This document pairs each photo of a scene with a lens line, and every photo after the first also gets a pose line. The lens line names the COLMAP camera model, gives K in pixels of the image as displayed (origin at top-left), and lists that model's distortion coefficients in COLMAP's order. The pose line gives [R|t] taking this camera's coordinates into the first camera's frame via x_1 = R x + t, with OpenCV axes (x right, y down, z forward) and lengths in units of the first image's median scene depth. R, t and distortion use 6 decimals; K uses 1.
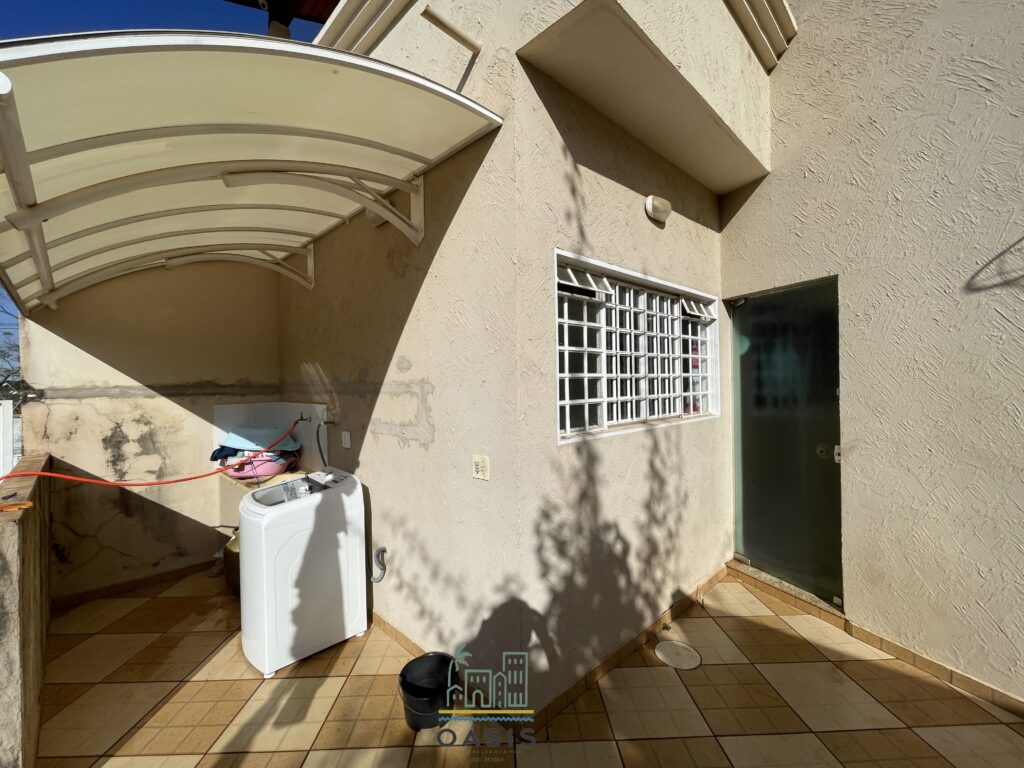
lens RADIAL K [[413.1, 0, 512.0], [0, 413.1, 384.0], [0, 0, 1]] dist [0.000792, -0.000001]
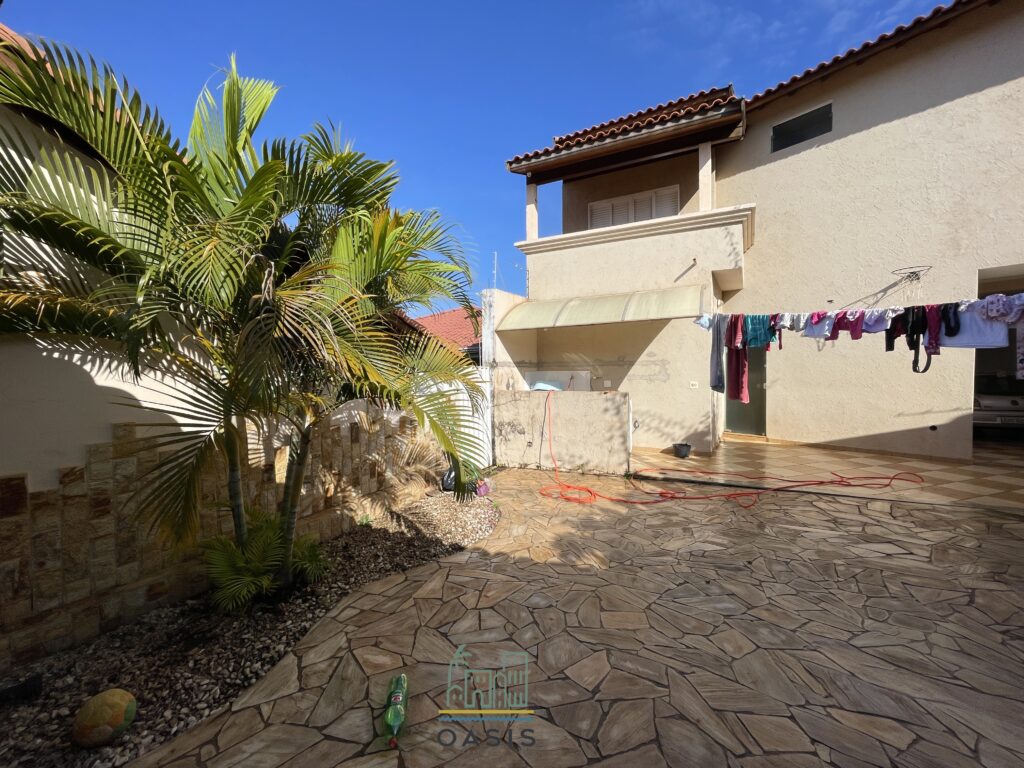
lens RADIAL K [[413.1, 0, 512.0], [0, 413.1, 384.0], [0, 0, 1]] dist [0.000792, -0.000001]
pose [[0.957721, -0.001442, 0.287694, -2.075006], [-0.004427, 0.999795, 0.019747, 0.109115], [-0.287664, -0.020186, 0.957519, -1.541157]]
